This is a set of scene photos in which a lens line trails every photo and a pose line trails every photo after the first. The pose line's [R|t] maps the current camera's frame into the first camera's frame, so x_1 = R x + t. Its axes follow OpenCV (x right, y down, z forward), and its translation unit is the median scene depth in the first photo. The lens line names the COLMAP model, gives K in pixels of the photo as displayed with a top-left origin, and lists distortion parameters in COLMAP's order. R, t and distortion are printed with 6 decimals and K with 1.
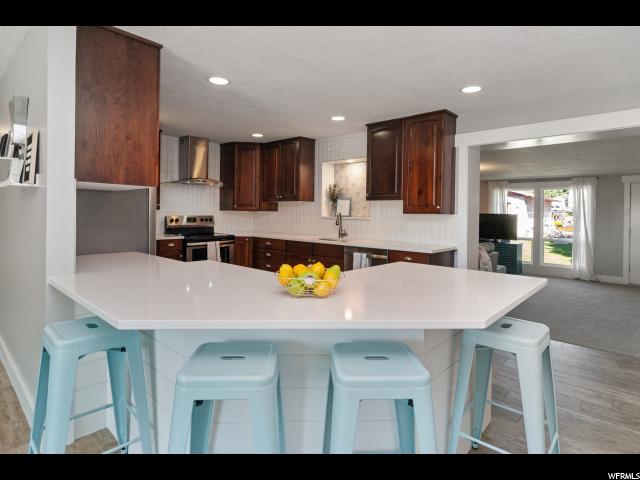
lens RADIAL K [[353.9, 0, 324.2], [0, 353.9, 211.6], [0, 0, 1]] dist [0.007669, 0.000302]
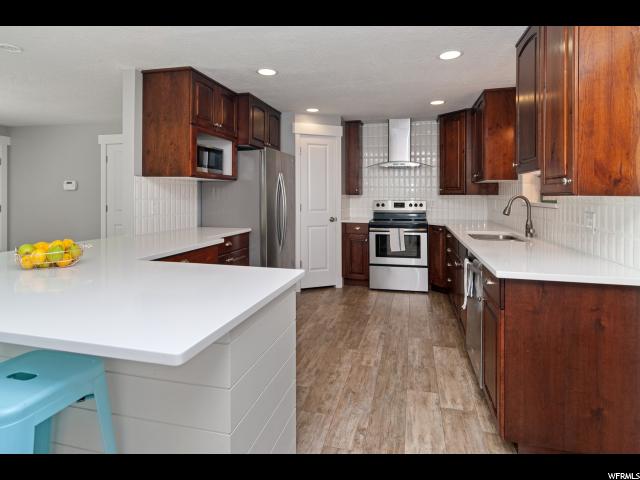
lens RADIAL K [[359.3, 0, 321.8], [0, 359.3, 194.0], [0, 0, 1]] dist [0.003063, 0.000489]
pose [[0.471302, -0.014941, -0.881845, 0.437838], [0.004740, 0.999885, -0.014407, 0.007403], [0.881959, 0.002611, 0.471319, 0.382639]]
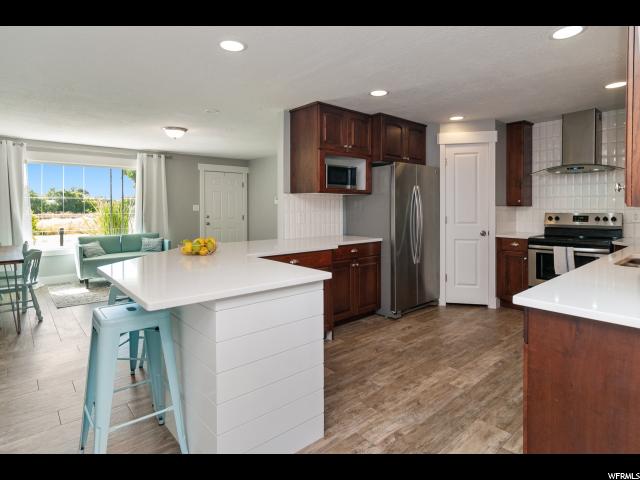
lens RADIAL K [[353.9, 0, 324.2], [0, 353.9, 211.6], [0, 0, 1]] dist [0.007669, 0.000302]
pose [[-0.109215, -0.000730, -0.994018, 0.519517], [0.003657, 0.999993, -0.001136, 0.007723], [0.994011, -0.003759, -0.109211, 0.575254]]
